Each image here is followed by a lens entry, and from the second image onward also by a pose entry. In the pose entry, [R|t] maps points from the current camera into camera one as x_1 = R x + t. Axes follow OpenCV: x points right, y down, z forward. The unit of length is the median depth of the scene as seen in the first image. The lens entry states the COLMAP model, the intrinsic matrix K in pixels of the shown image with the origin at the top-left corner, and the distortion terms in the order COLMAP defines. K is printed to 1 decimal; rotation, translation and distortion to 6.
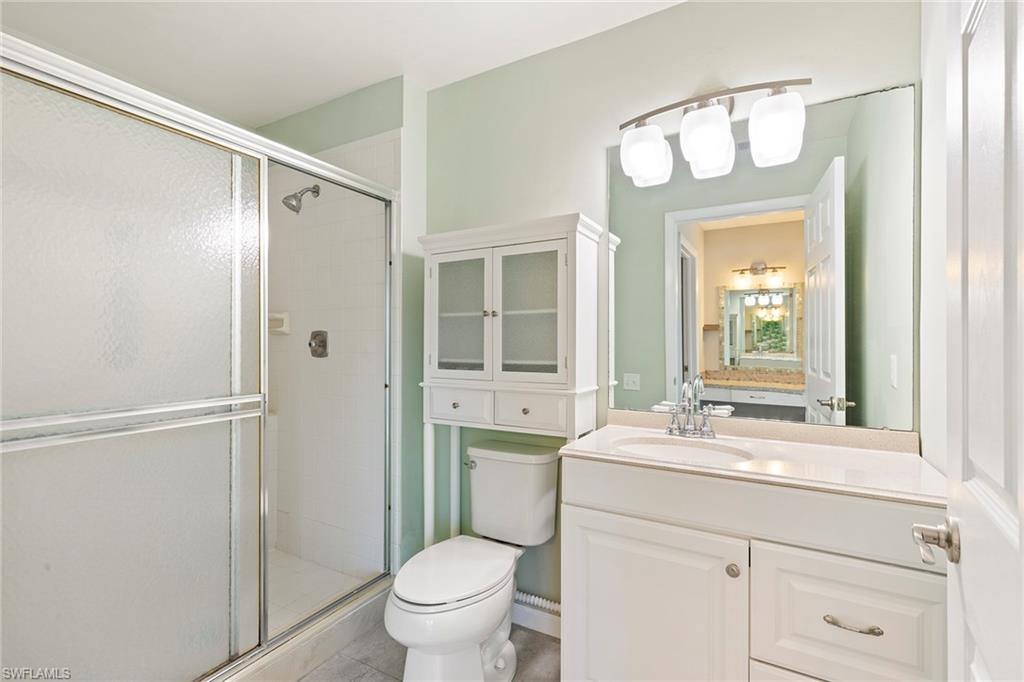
lens RADIAL K [[461.3, 0, 511.2], [0, 461.3, 339.7], [0, 0, 1]] dist [0.008806, -0.000761]
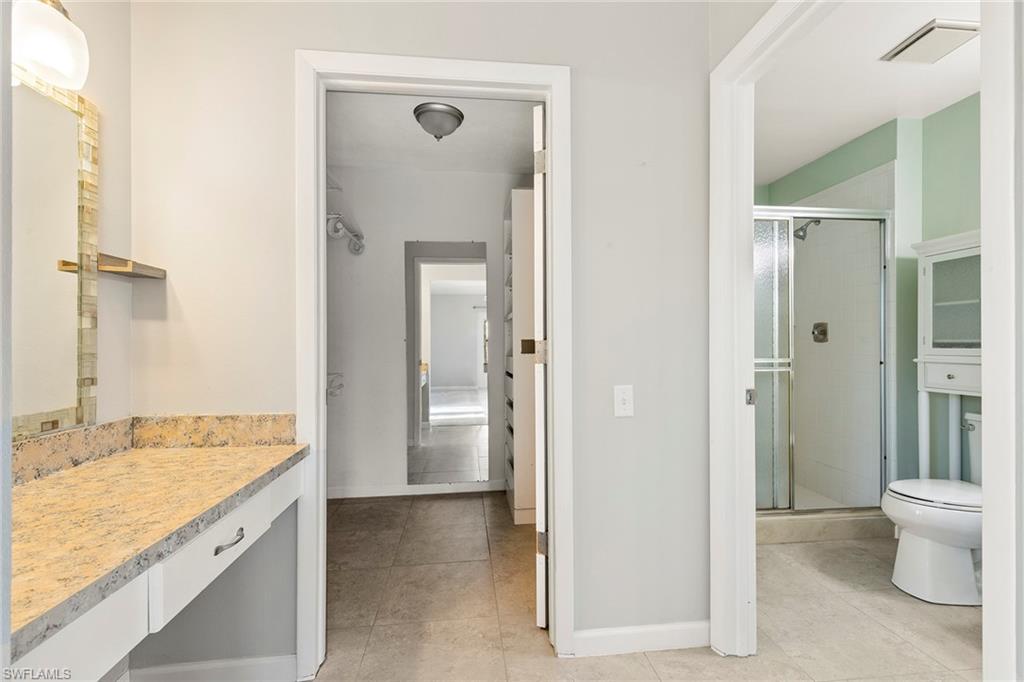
lens RADIAL K [[461.3, 0, 518.3], [0, 461.3, 339.9], [0, 0, 1]] dist [0.008806, -0.000761]
pose [[0.597349, -0.006476, -0.801955, 0.176624], [0.001212, 0.999974, -0.007172, 0.048335], [0.801981, 0.003312, 0.597341, -0.638049]]
